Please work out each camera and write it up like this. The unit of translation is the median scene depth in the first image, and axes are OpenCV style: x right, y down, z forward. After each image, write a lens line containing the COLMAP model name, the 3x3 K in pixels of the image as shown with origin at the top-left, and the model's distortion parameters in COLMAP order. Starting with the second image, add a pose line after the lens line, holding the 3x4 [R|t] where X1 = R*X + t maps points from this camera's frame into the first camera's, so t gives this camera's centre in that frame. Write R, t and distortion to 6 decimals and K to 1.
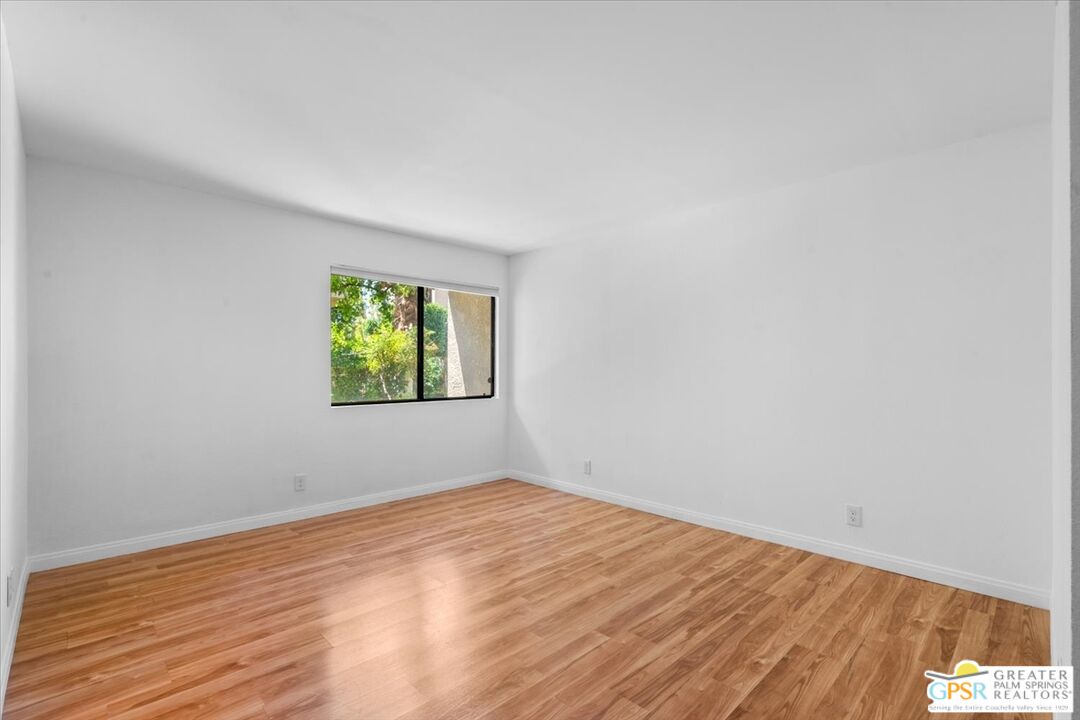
lens RADIAL K [[493.3, 0, 542.0], [0, 493.3, 367.9], [0, 0, 1]] dist [-0.001099, 0.000535]
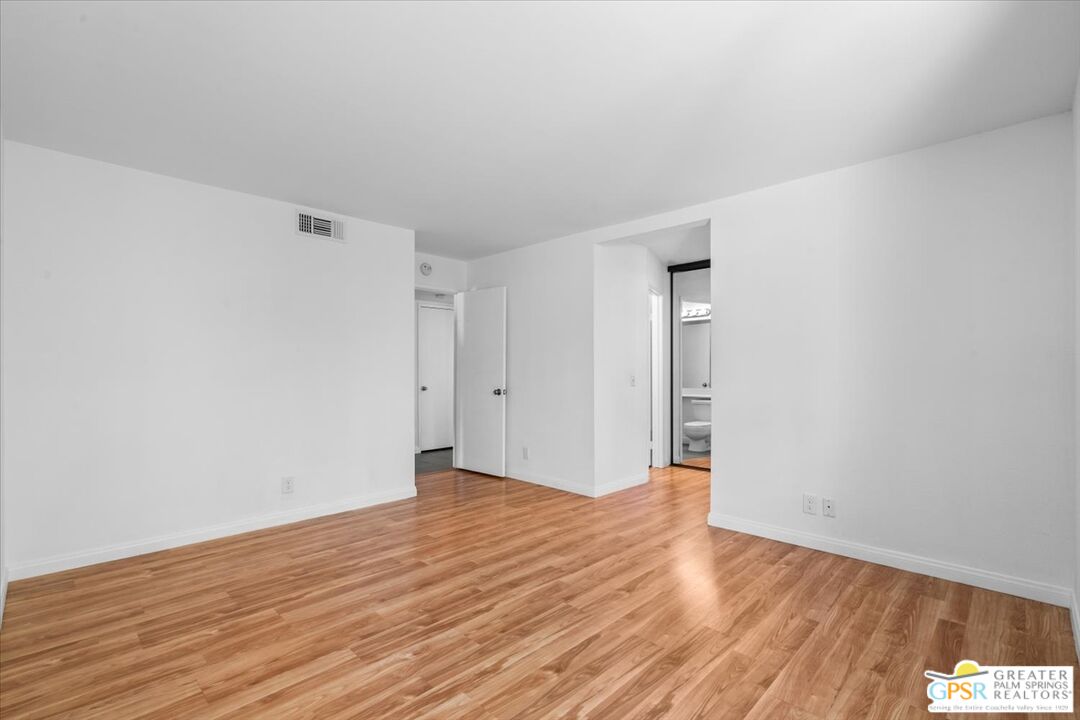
lens RADIAL K [[493.3, 0, 542.0], [0, 493.3, 367.9], [0, 0, 1]] dist [-0.001099, 0.000535]
pose [[-0.999723, 0.000397, -0.023527, -0.132711], [0.000611, 0.999959, -0.009090, 0.017104], [0.023522, -0.009102, -0.999682, 1.904187]]
